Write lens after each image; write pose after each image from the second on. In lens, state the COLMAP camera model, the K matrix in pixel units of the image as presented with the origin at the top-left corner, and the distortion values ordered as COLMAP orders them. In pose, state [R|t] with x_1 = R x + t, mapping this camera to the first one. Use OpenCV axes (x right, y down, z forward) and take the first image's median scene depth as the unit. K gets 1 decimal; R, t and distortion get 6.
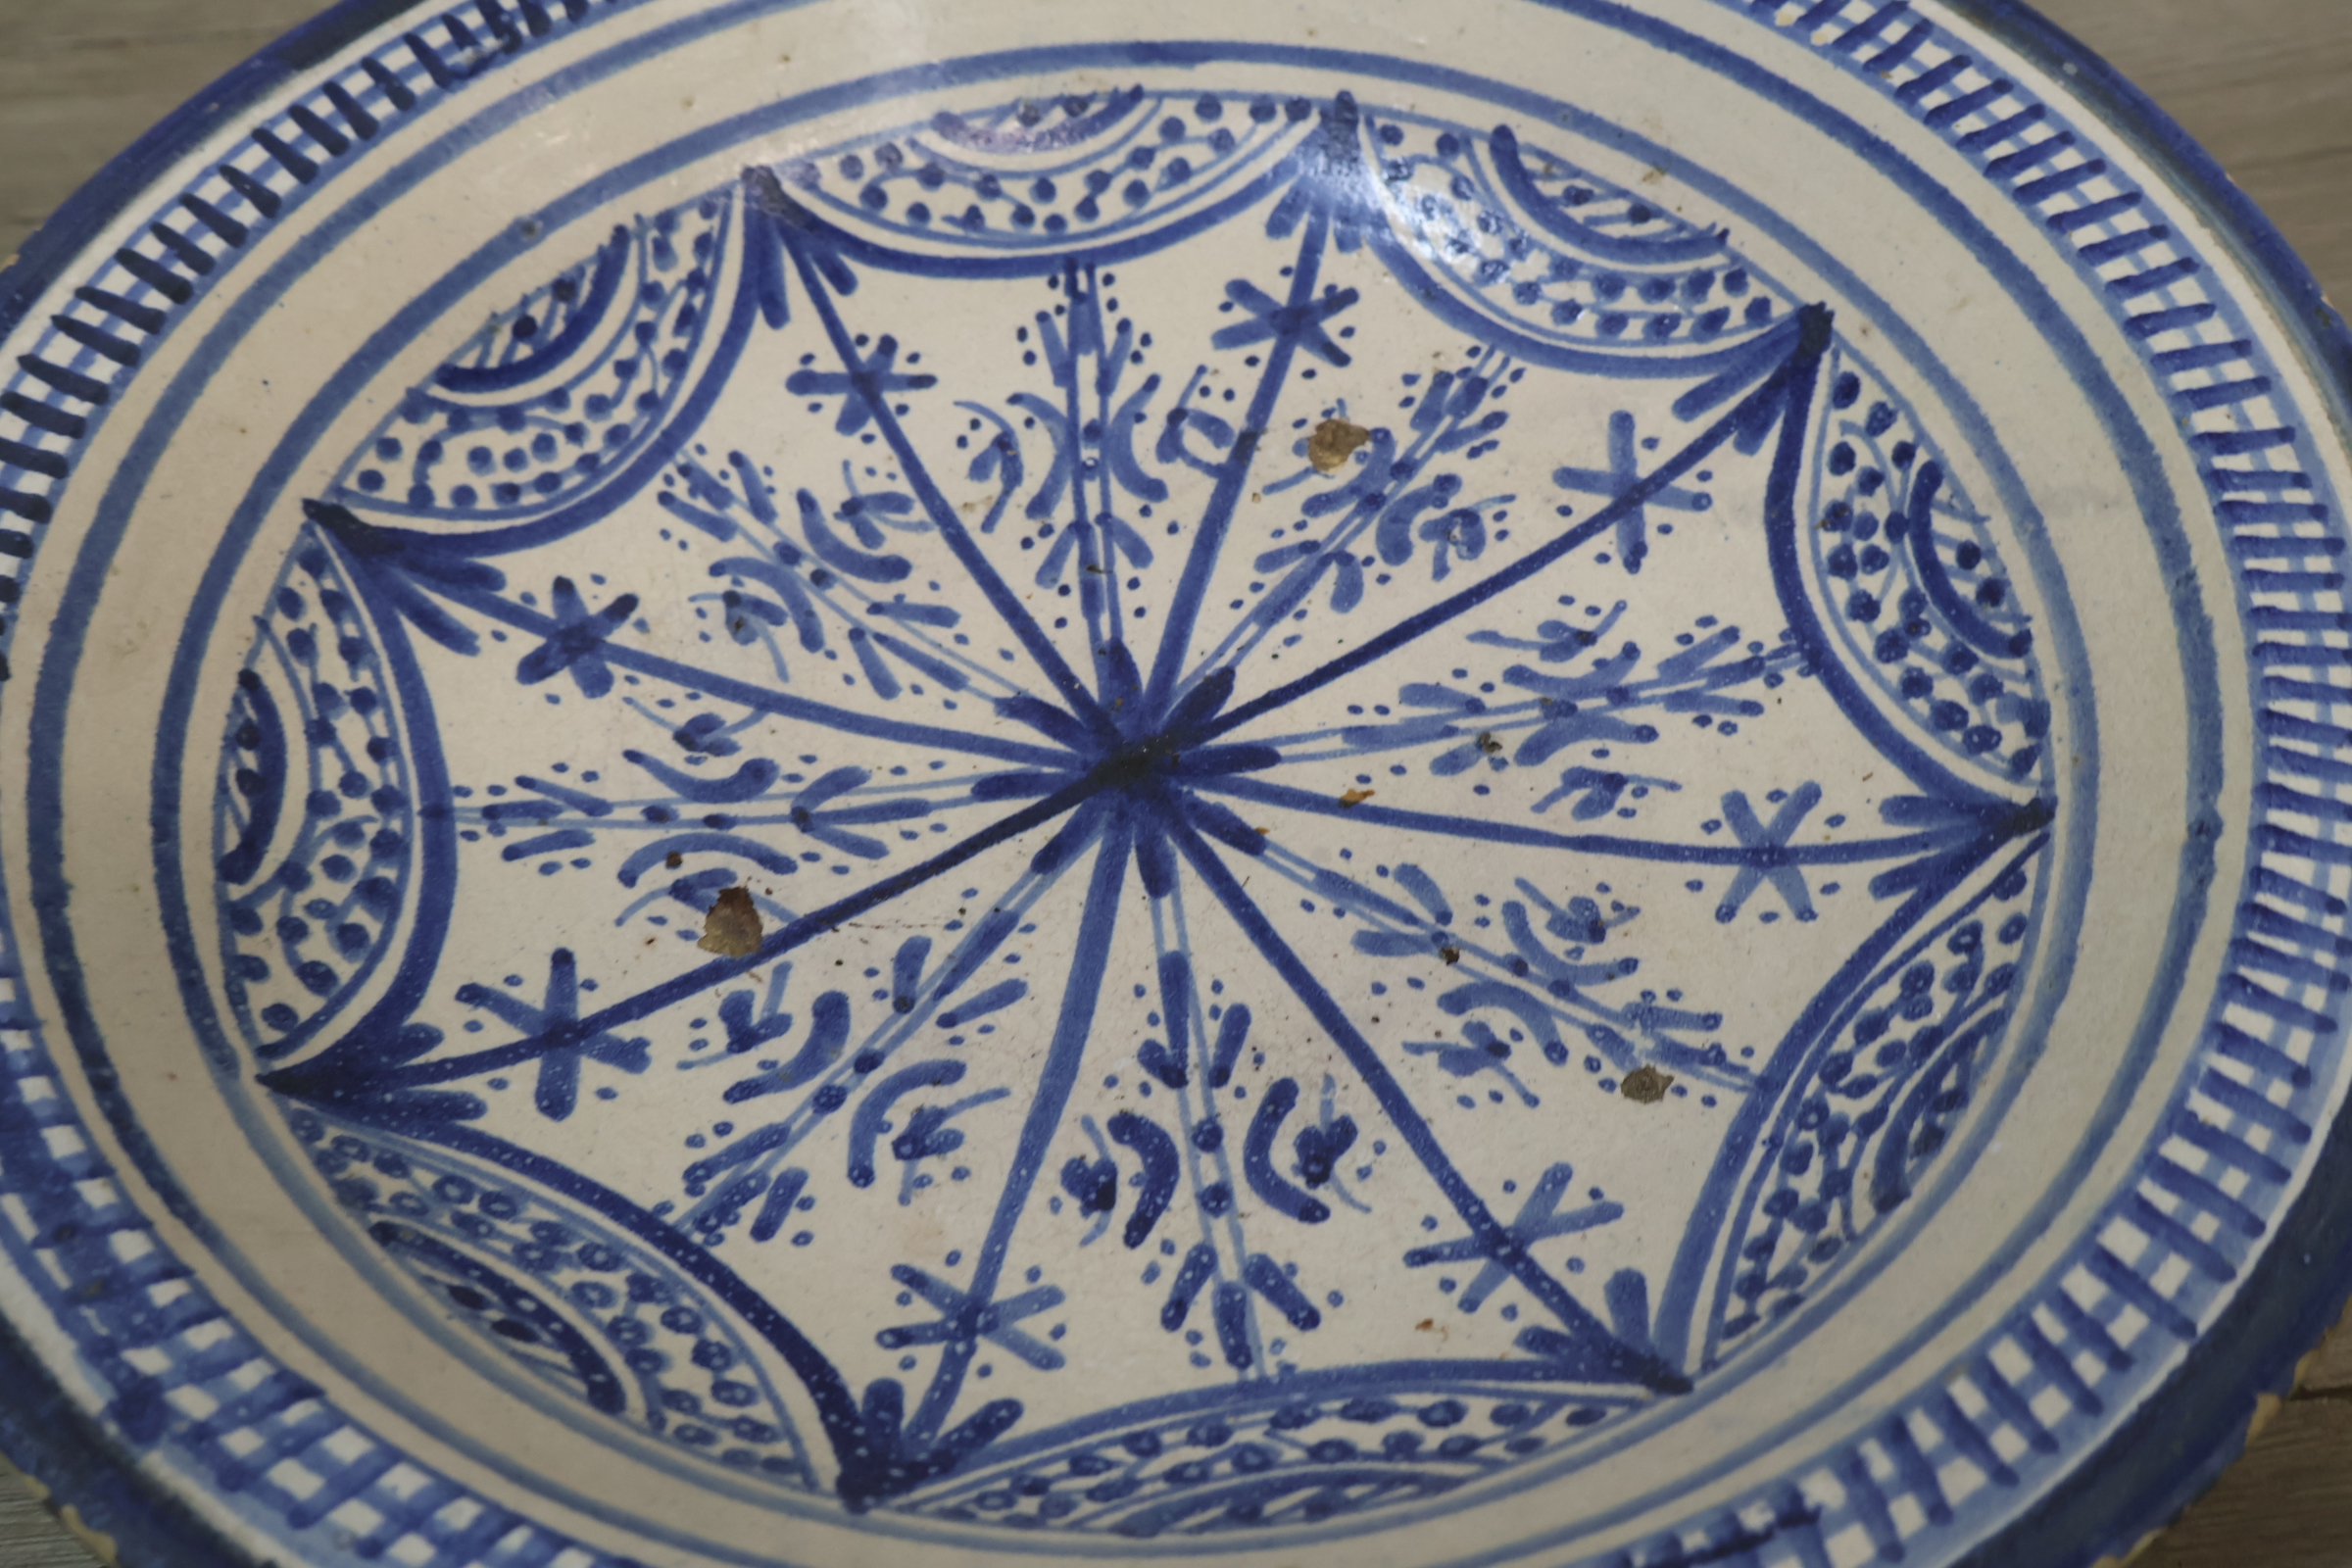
lens RADIAL K [[2475.4, 0, 1163.3], [0, 2475.4, 775.6], [0, 0, 1]] dist [0.004994, 0.000000]
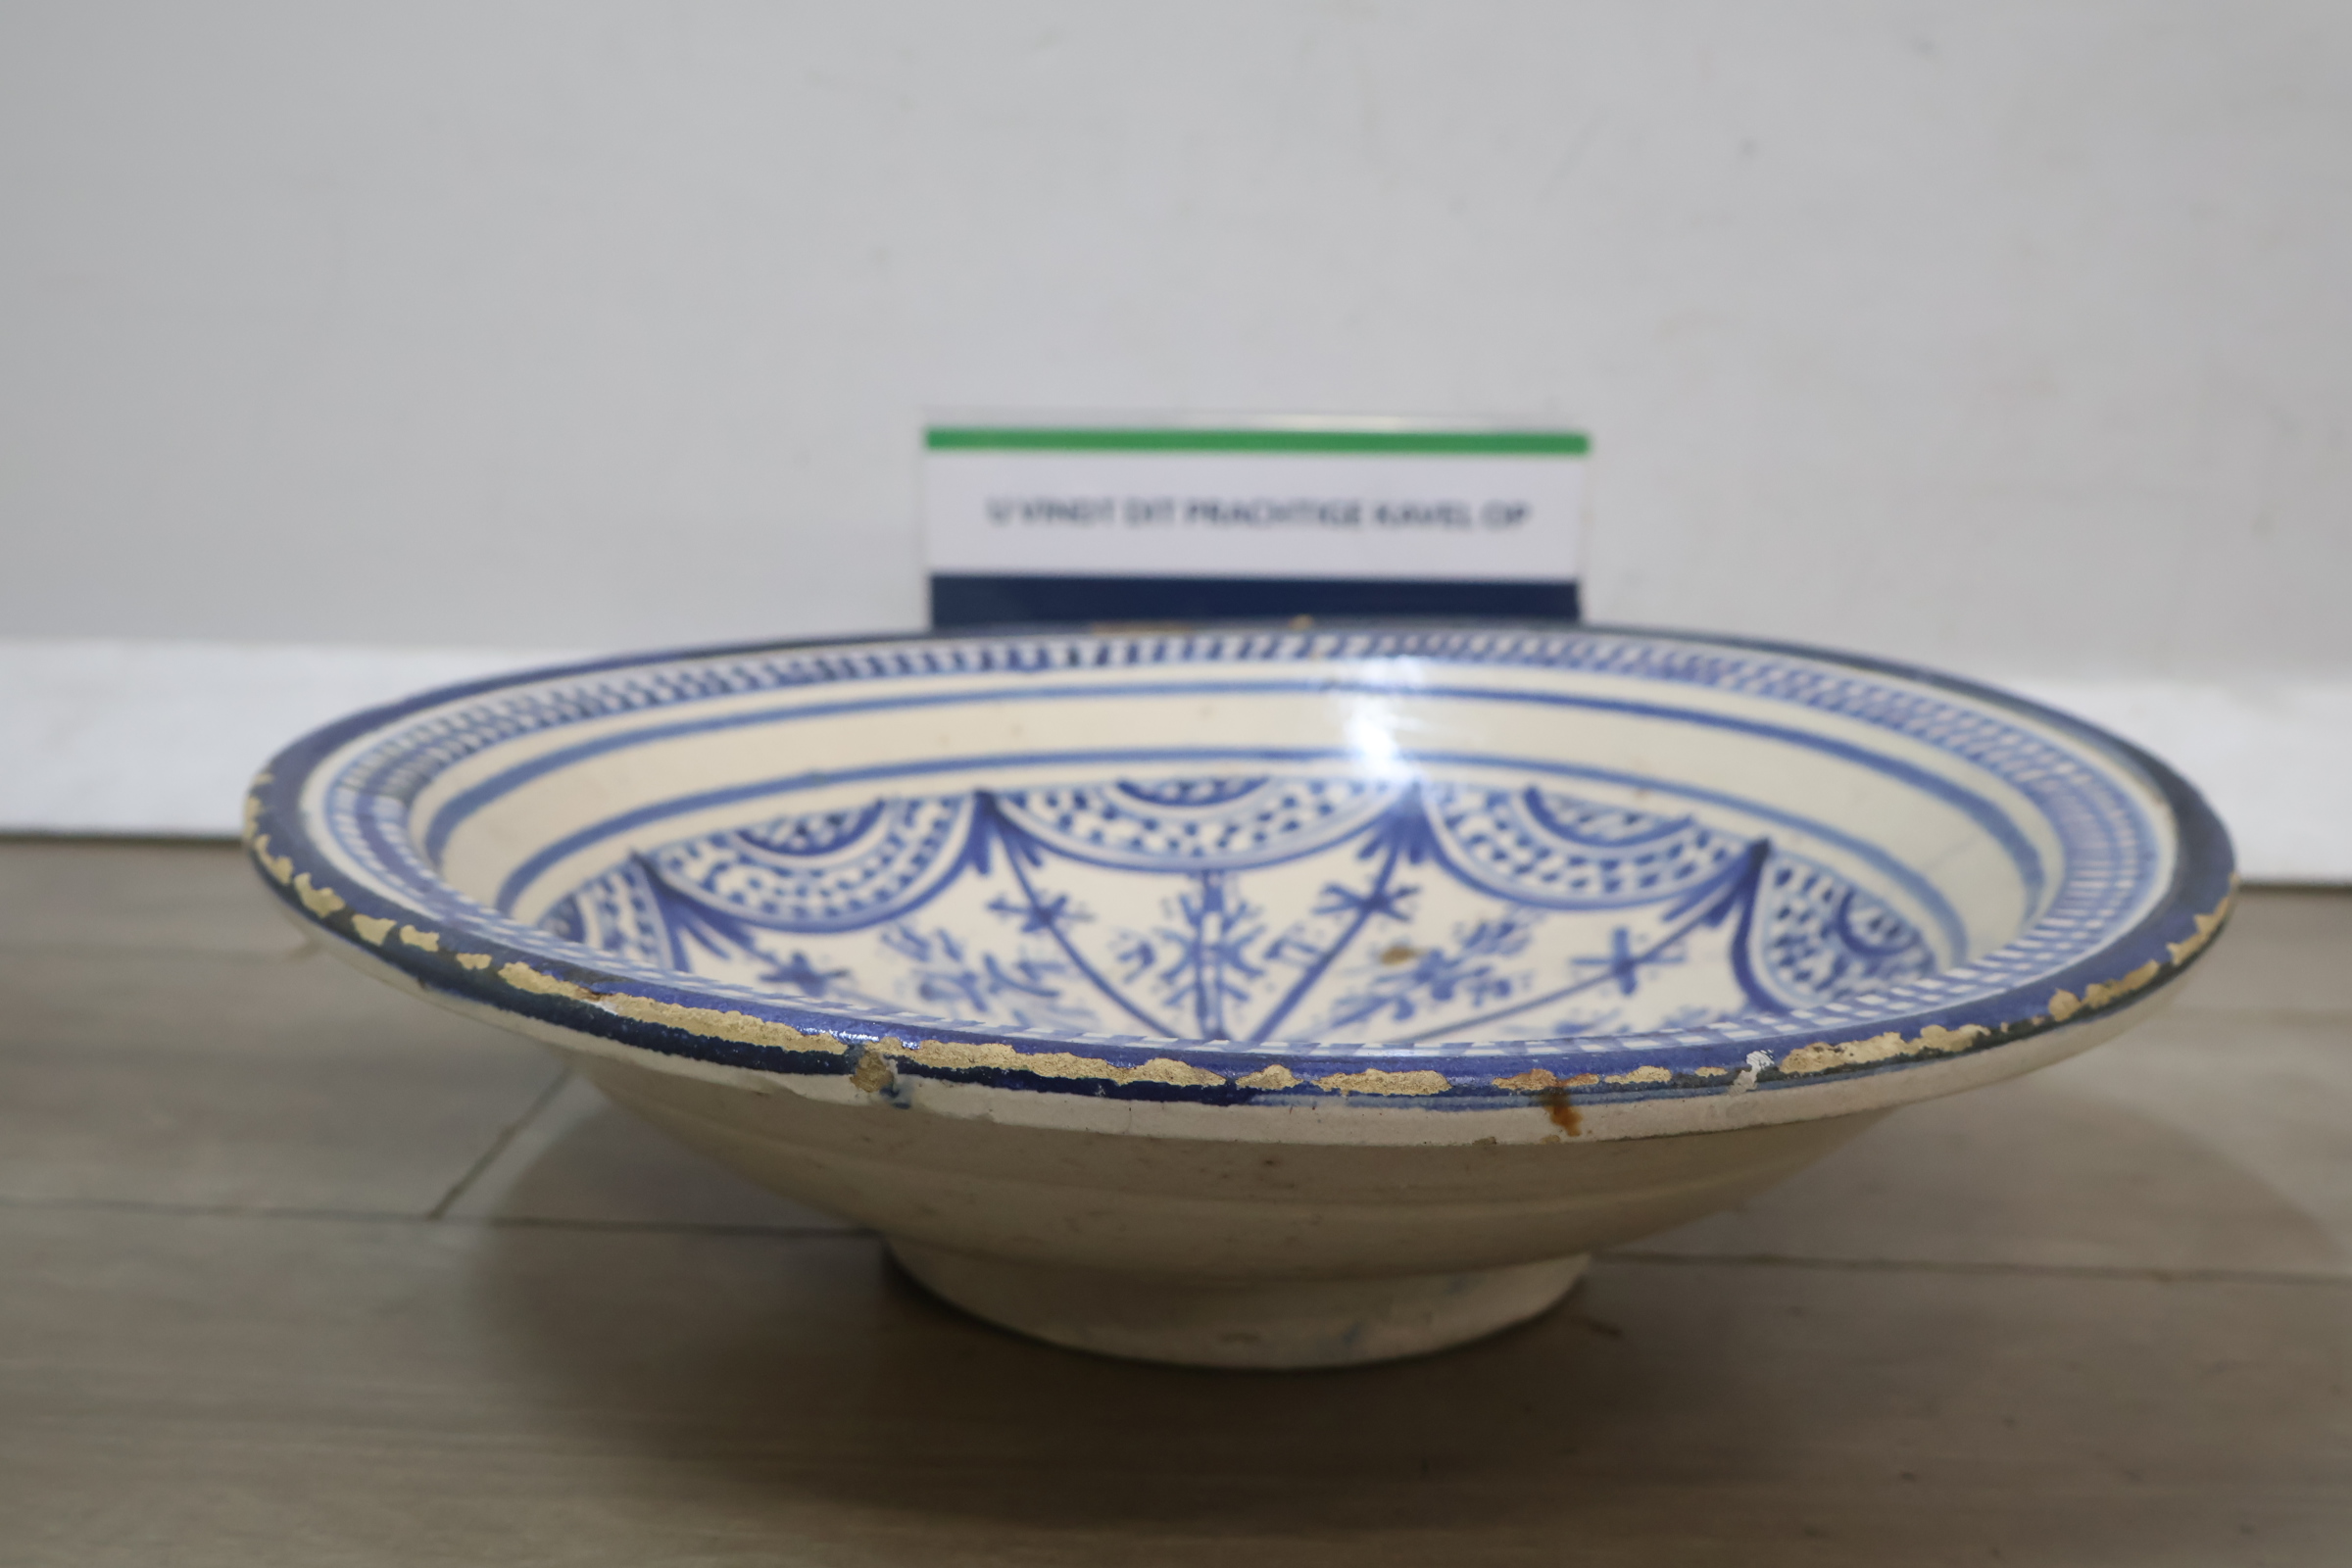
lens RADIAL K [[2475.4, 0, 1164.3], [0, 2475.4, 787.4], [0, 0, 1]] dist [0.004994, 0.000000]
pose [[0.995190, 0.060208, -0.077277, 0.046284], [-0.095905, 0.759633, -0.643242, 0.711224], [0.019974, 0.647559, 0.761754, -0.047970]]
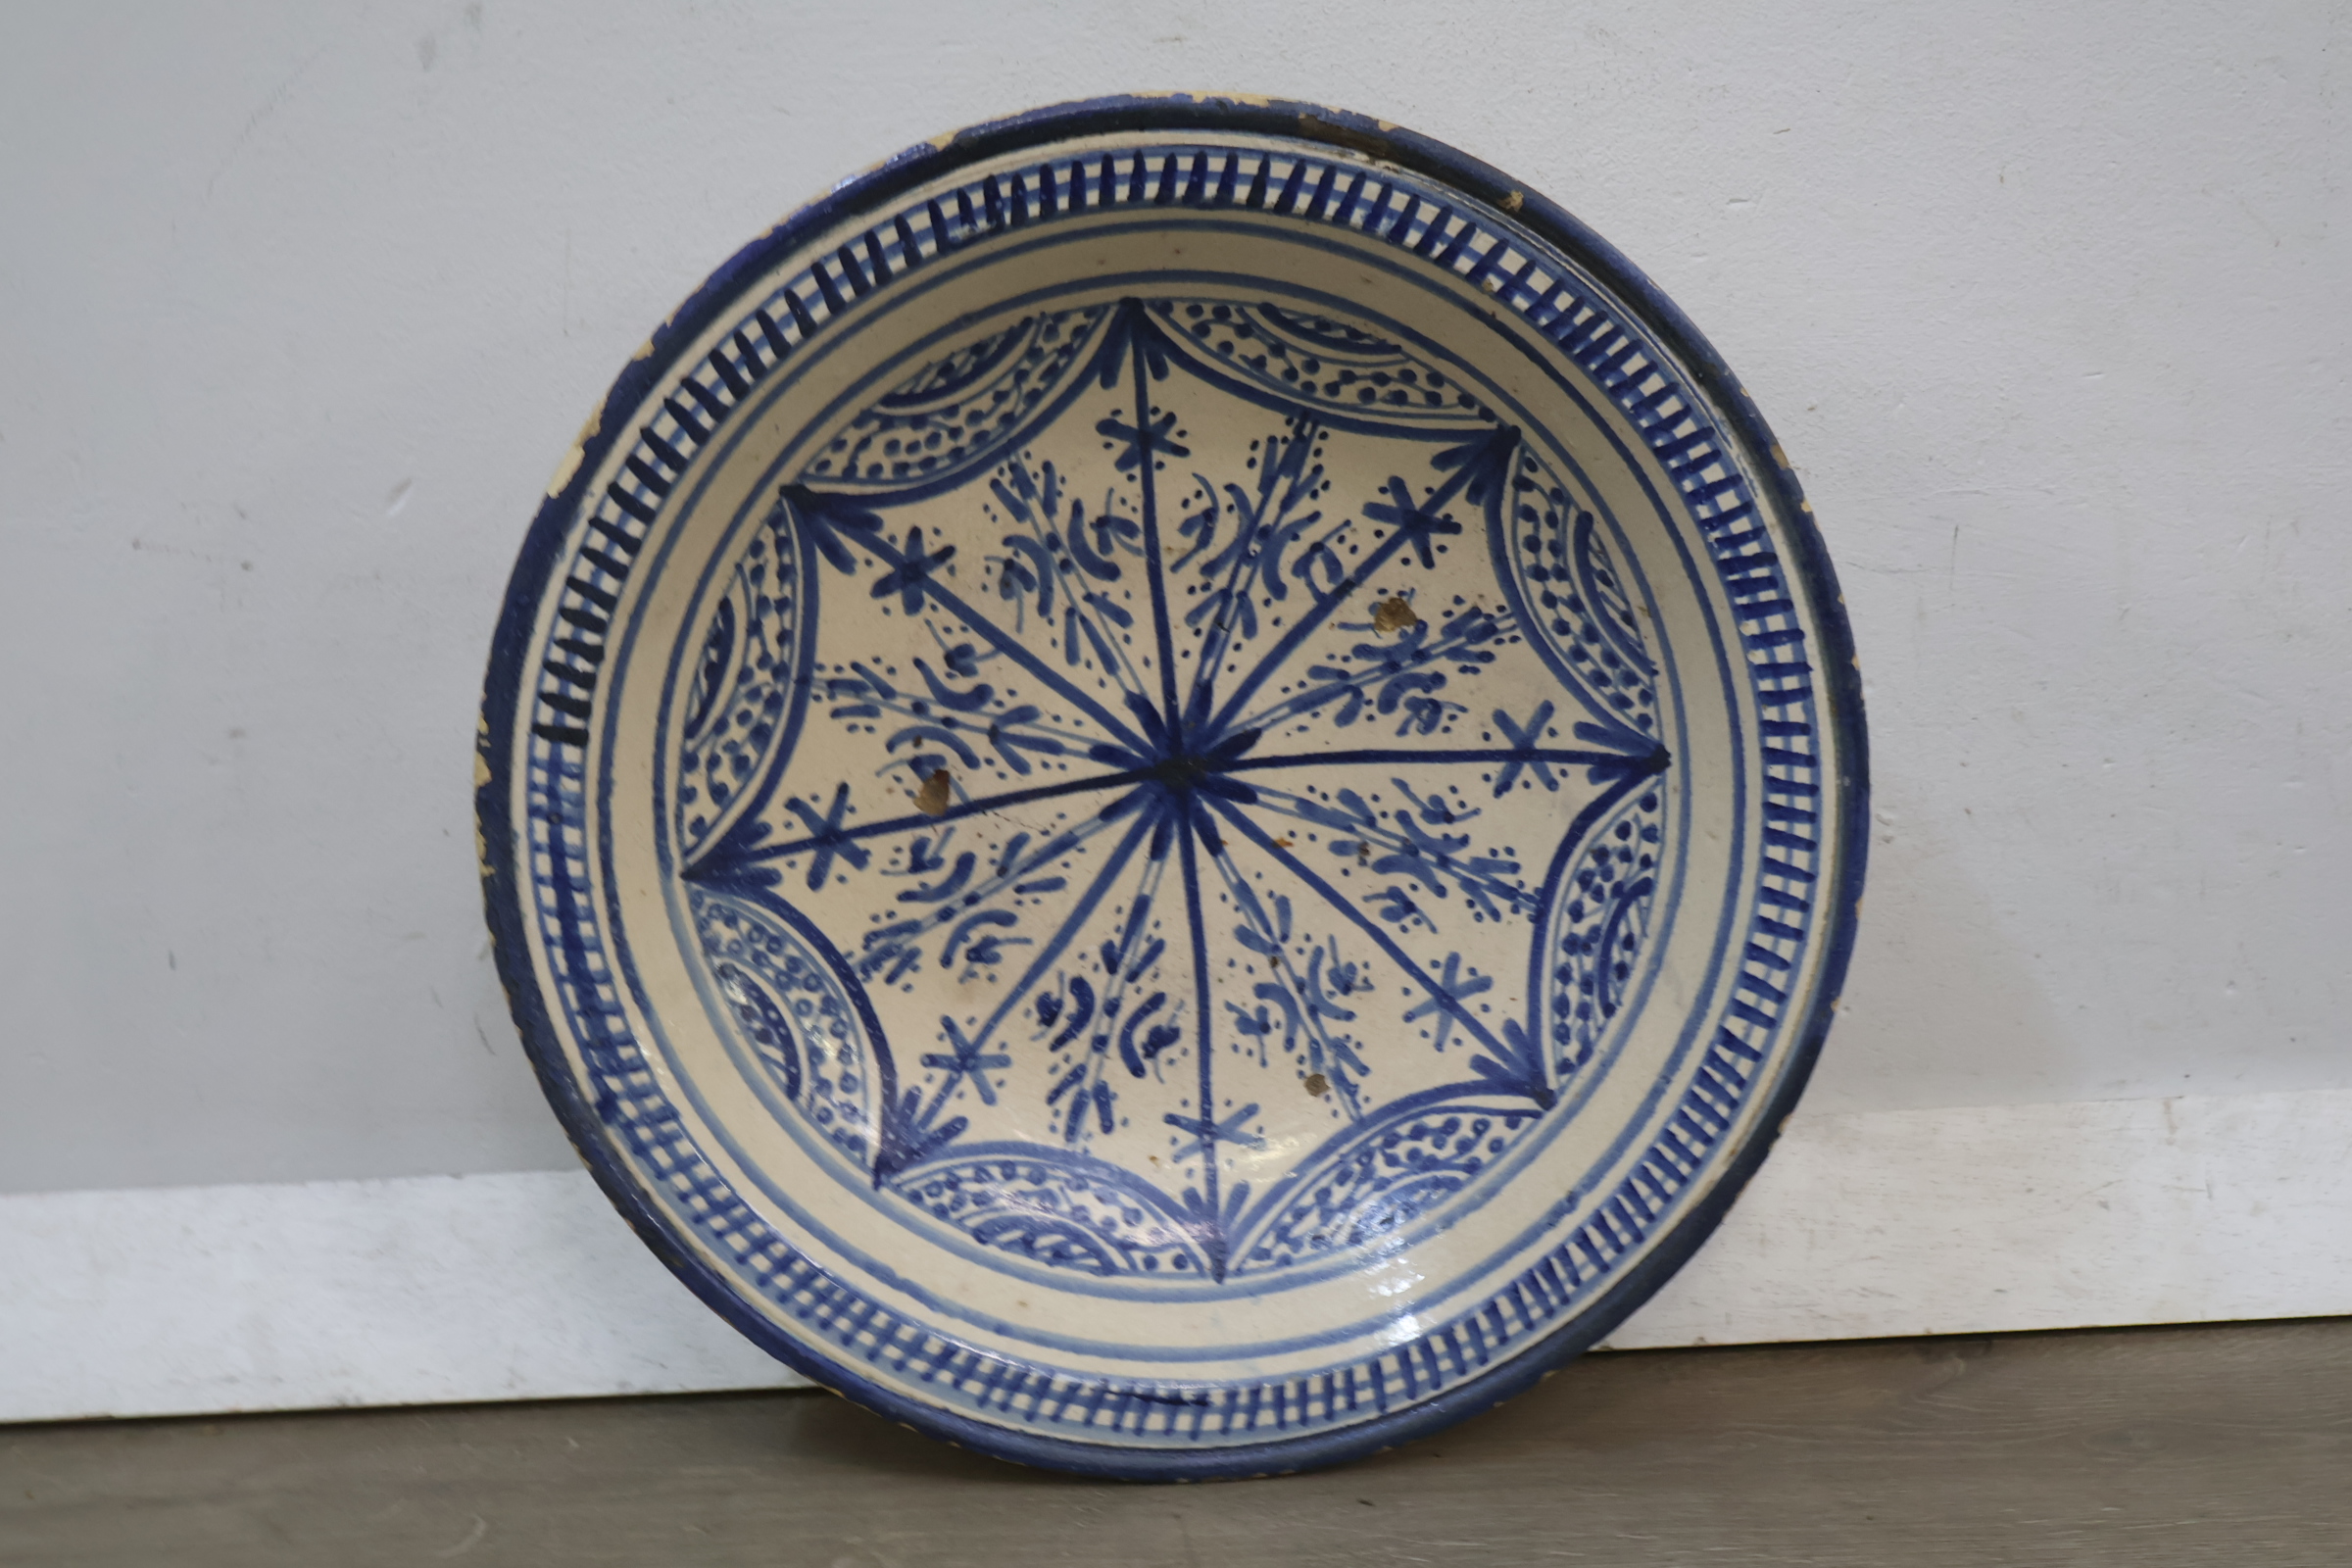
lens RADIAL K [[2475.4, 0, 1150.4], [0, 2475.4, 794.9], [0, 0, 1]] dist [0.004994, 0.000000]
pose [[0.906049, 0.406550, 0.117442, -0.234858], [-0.359337, 0.592570, 0.720929, -1.278841], [0.223501, -0.695398, 0.682985, -0.220248]]
